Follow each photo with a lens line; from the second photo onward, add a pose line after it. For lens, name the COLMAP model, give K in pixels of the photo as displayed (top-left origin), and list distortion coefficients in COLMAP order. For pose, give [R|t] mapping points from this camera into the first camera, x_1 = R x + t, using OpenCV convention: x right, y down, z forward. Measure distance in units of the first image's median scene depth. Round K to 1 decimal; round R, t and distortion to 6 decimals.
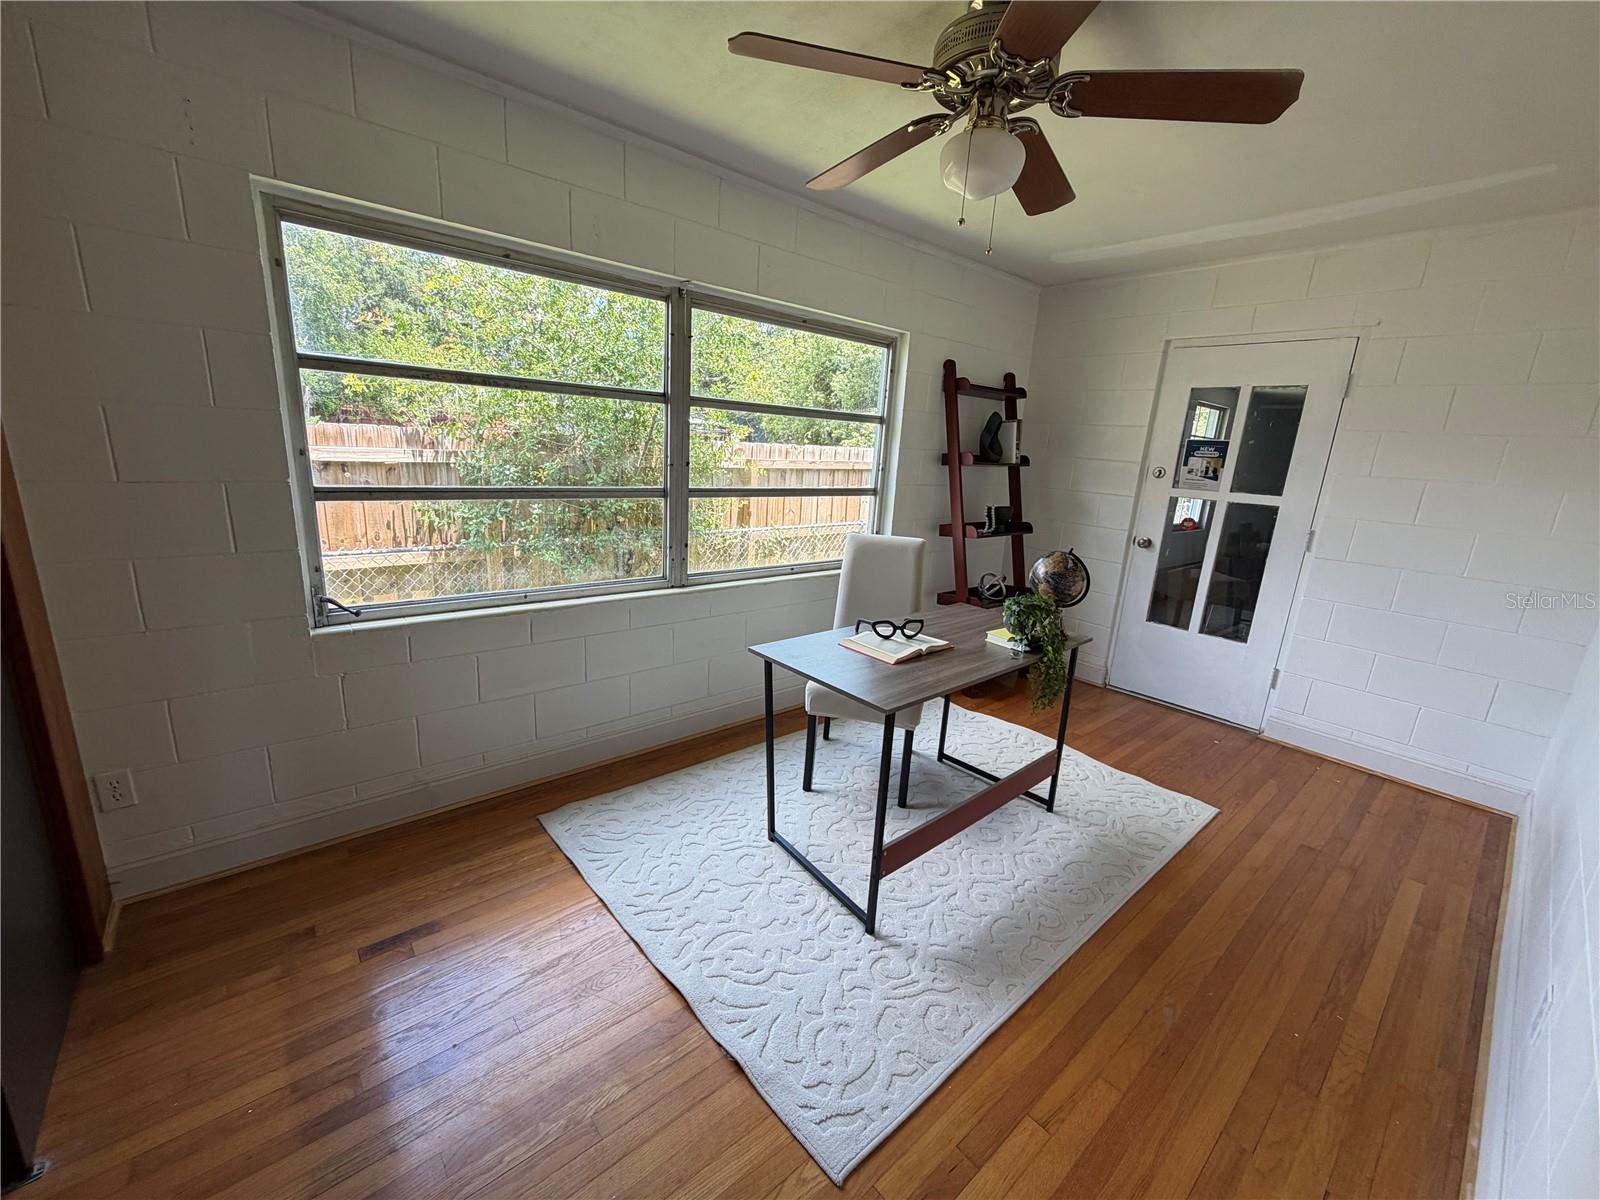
lens RADIAL K [[639.4, 0, 802.7], [0, 639.4, 599.5], [0, 0, 1]] dist [-0.002515, 0.000699]
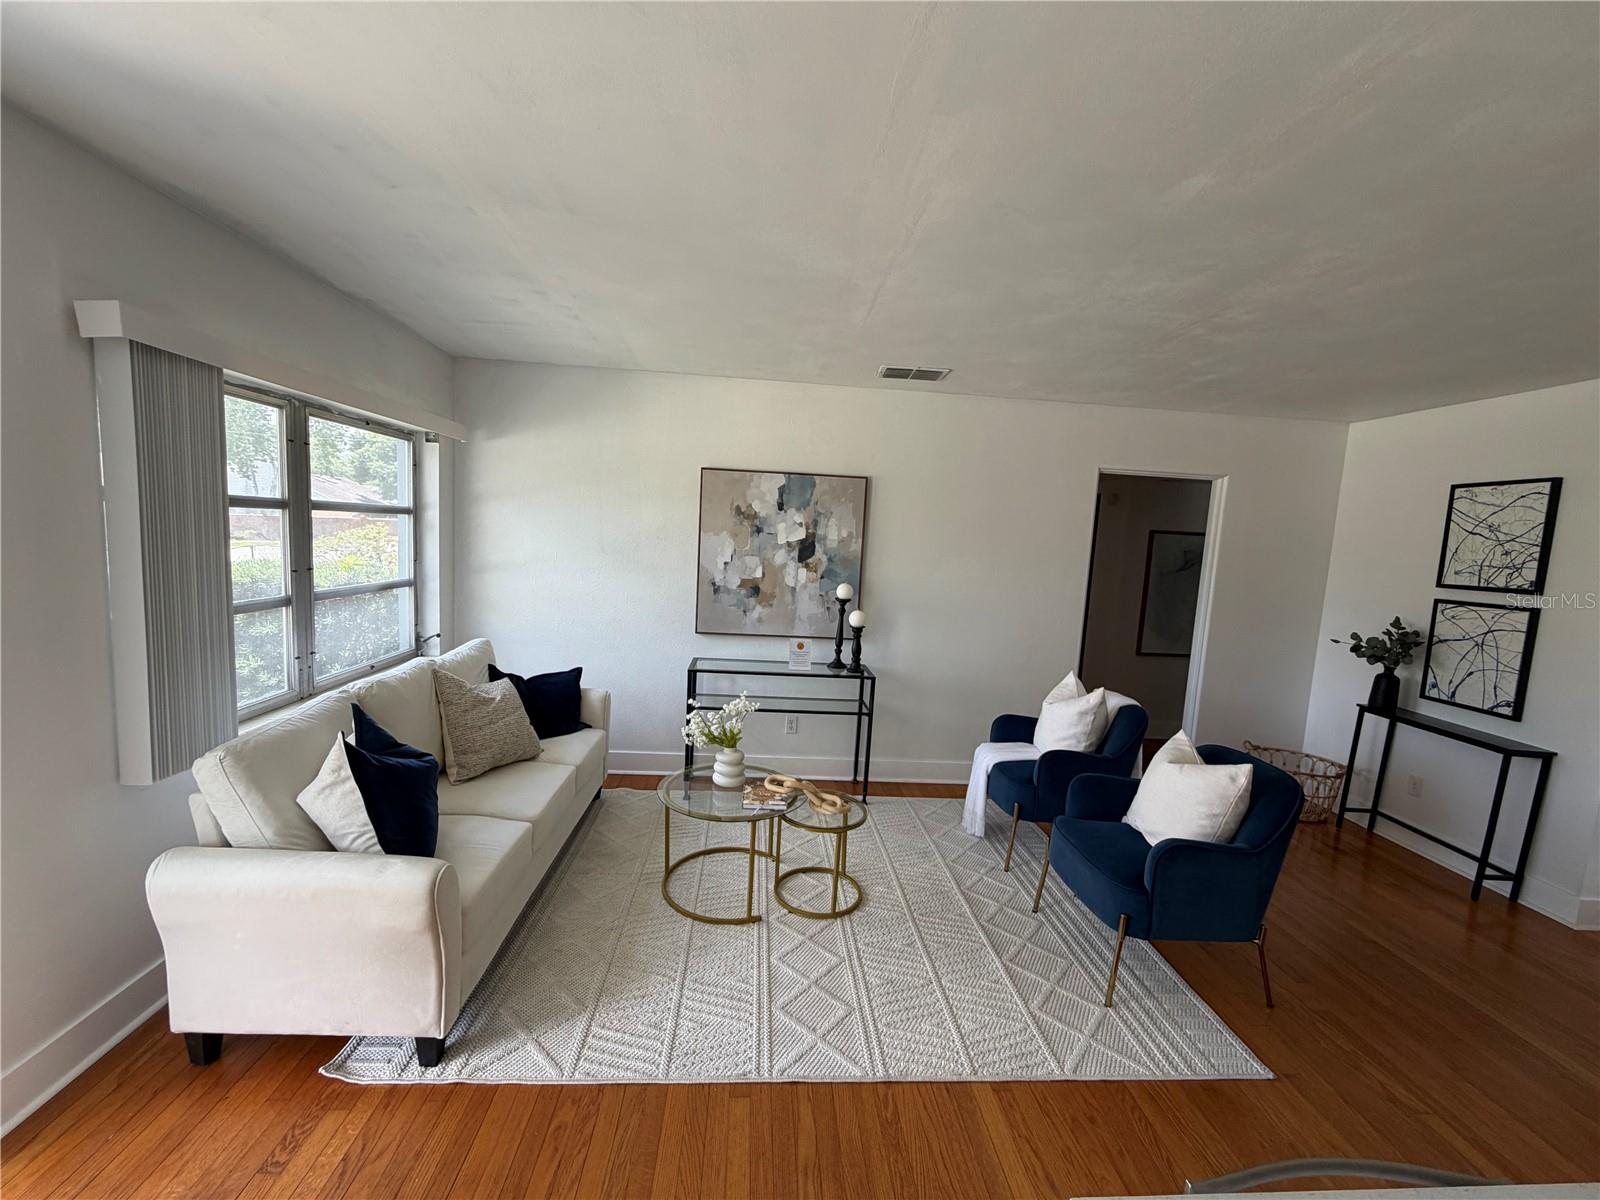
lens RADIAL K [[639.4, 0, 797.8], [0, 639.4, 604.4], [0, 0, 1]] dist [-0.002515, 0.000699]
pose [[0.609635, -0.117402, 0.783940, -0.636038], [0.182169, 0.983251, 0.005586, -0.039854], [-0.771466, 0.139404, 0.620812, -0.206562]]
